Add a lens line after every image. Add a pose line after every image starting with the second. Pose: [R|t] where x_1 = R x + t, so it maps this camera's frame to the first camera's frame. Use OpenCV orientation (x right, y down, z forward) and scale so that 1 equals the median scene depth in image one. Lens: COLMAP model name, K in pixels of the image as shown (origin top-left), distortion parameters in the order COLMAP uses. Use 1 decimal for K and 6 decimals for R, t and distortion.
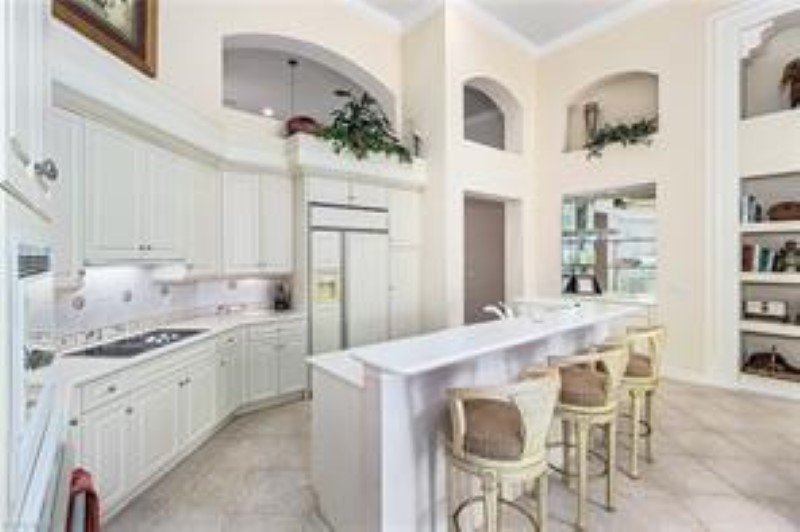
lens RADIAL K [[371.1, 0, 389.5], [0, 371.1, 258.0], [0, 0, 1]] dist [0.002578, 0.000141]
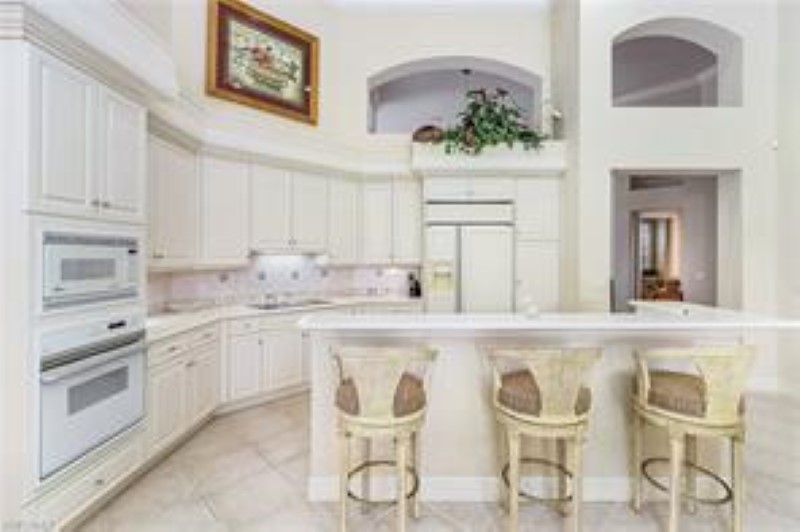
lens RADIAL K [[376.0, 0, 411.6], [0, 376.0, 258.1], [0, 0, 1]] dist [-0.001630, -0.000286]
pose [[0.778236, 0.007962, -0.627921, 0.448977], [-0.006953, 0.999968, 0.004062, 0.017873], [0.627933, 0.001205, 0.778267, 0.075663]]
